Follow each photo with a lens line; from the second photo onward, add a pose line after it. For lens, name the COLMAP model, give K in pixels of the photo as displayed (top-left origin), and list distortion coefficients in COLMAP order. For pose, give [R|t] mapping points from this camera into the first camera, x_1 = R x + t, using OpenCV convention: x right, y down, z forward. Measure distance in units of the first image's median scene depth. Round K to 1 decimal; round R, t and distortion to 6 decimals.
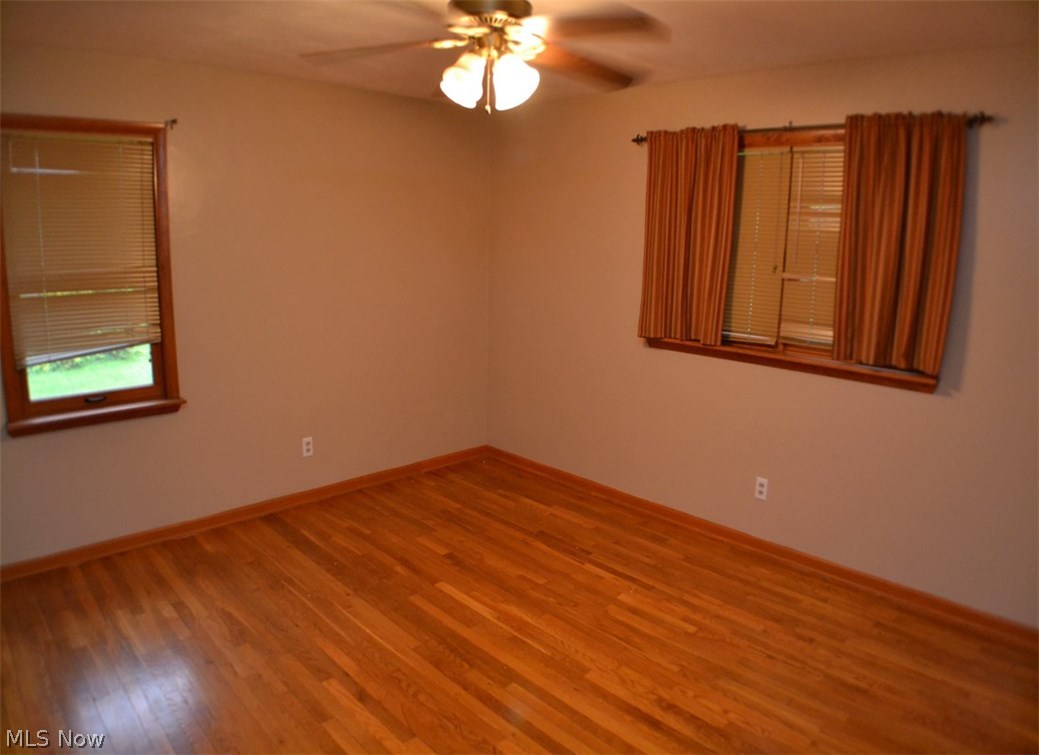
lens RADIAL K [[659.1, 0, 519.5], [0, 659.1, 377.5], [0, 0, 1]] dist [-0.102380, 0.000888]
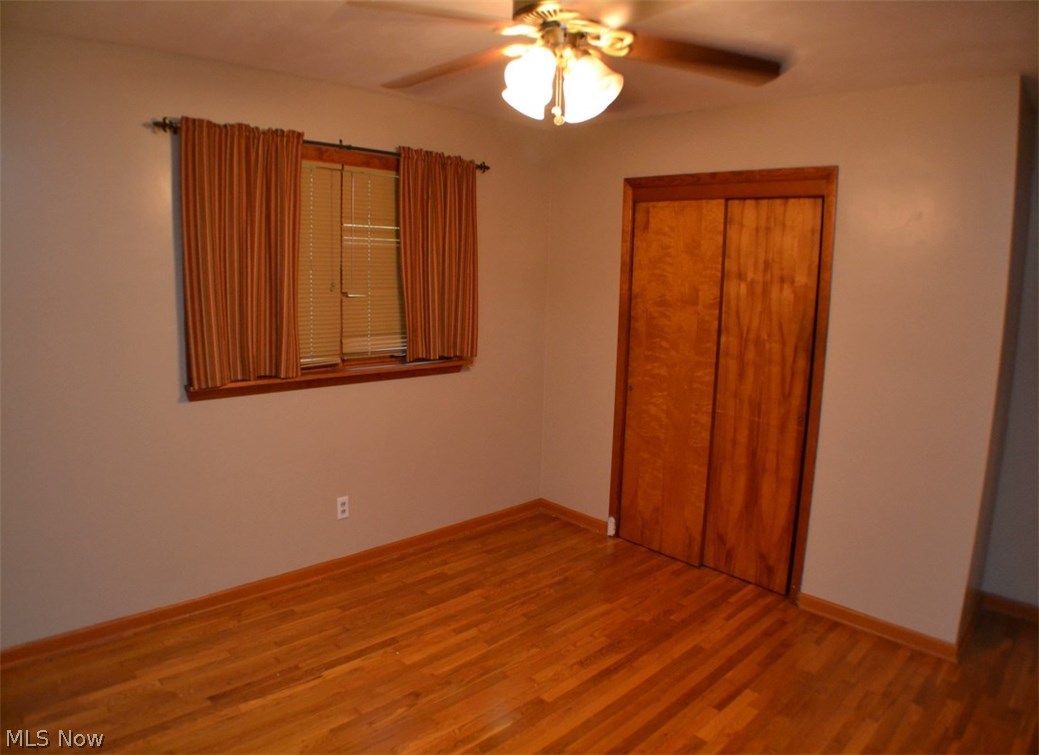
lens RADIAL K [[673.6, 0, 519.5], [0, 673.6, 377.5], [0, 0, 1]] dist [-0.131542, 0.003057]
pose [[0.029717, -0.193085, 0.980732, -0.620772], [0.176790, 0.966712, 0.184968, -0.173628], [-0.983800, 0.167887, 0.062863, 0.689369]]
